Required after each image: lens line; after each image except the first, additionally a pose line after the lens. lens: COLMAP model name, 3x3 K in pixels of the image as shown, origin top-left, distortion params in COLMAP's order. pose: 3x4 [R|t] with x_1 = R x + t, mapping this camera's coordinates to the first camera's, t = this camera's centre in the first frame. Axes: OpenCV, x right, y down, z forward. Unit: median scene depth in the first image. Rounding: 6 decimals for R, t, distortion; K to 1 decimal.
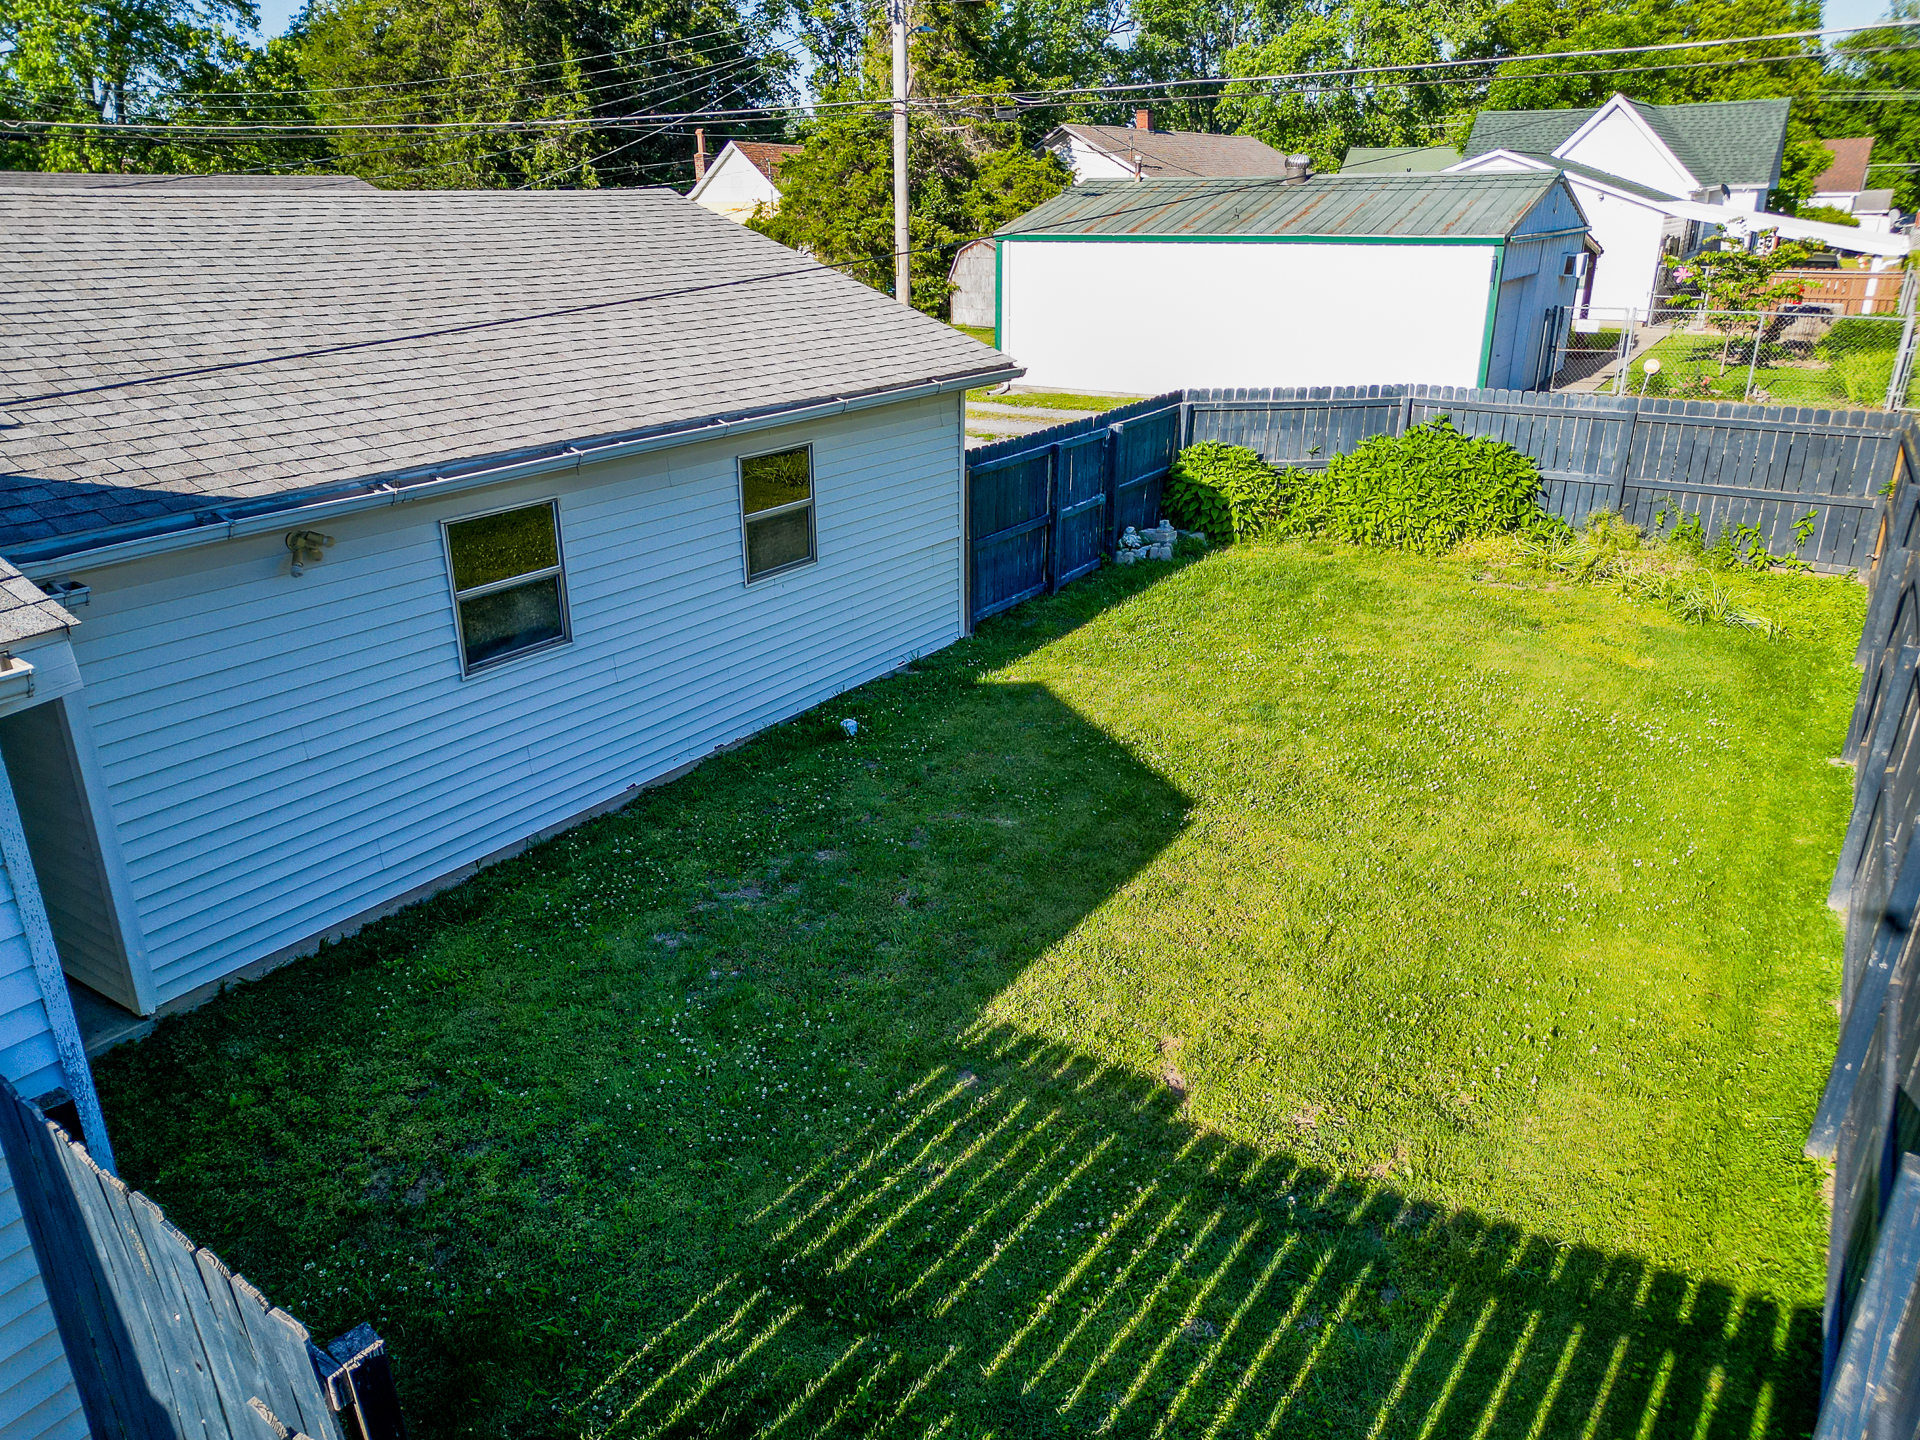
lens RADIAL K [[1359.6, 0, 958.7], [0, 1359.6, 714.1], [0, 0, 1]] dist [0.040396, -0.033967]
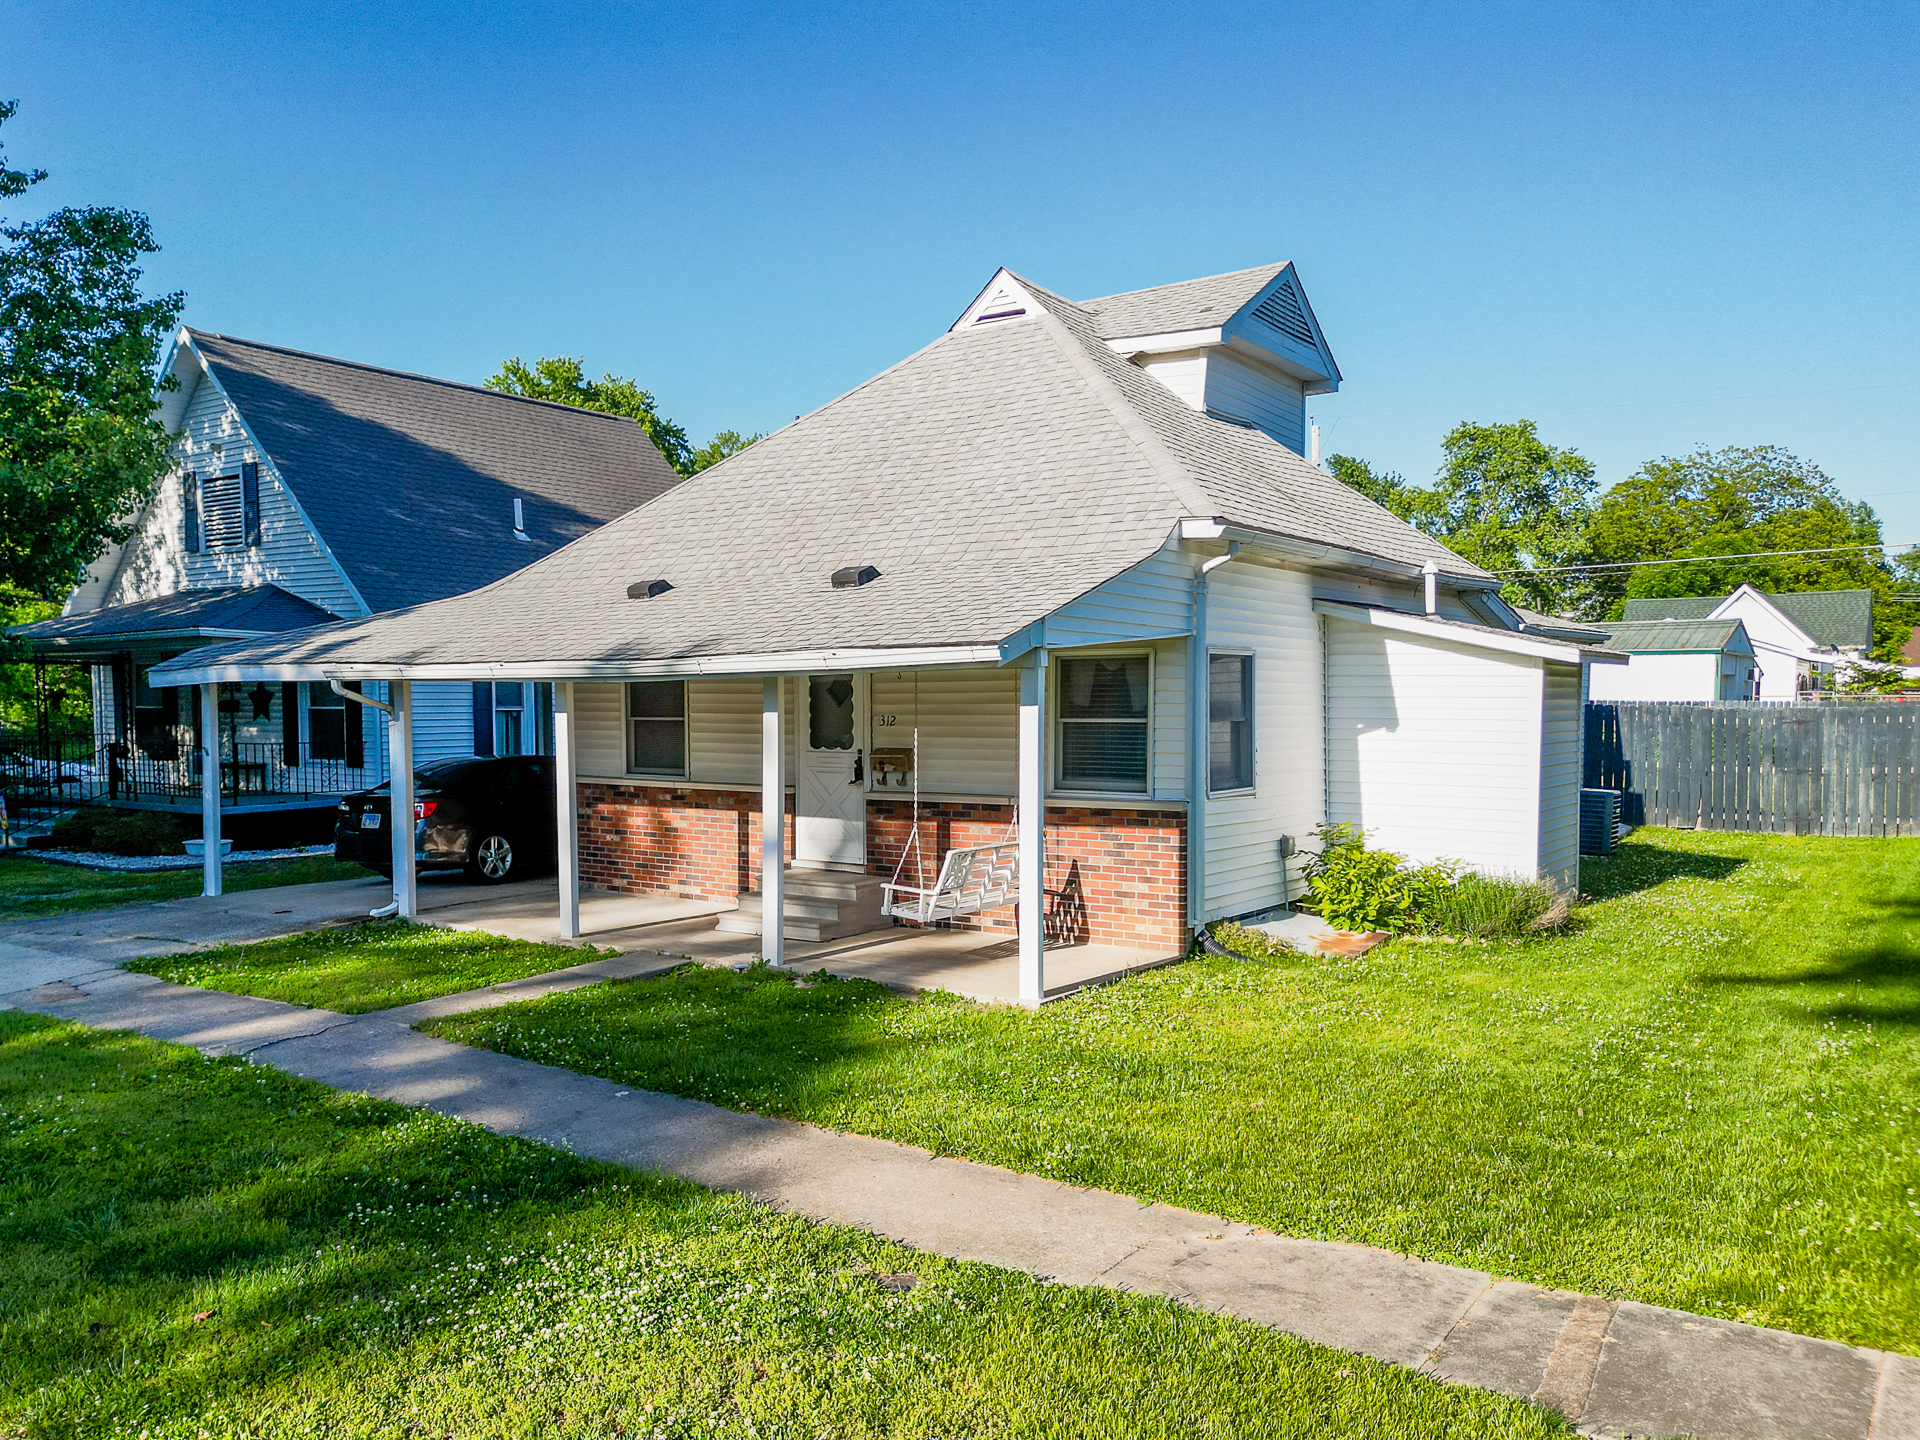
lens RADIAL K [[1359.6, 0, 960.1], [0, 1359.6, 734.3], [0, 0, 1]] dist [0.040396, -0.033967]
pose [[0.997245, 0.008844, -0.073643, -0.168549], [-0.031978, 0.947117, -0.319292, 0.132661], [0.066925, 0.320768, 0.944790, -0.261290]]
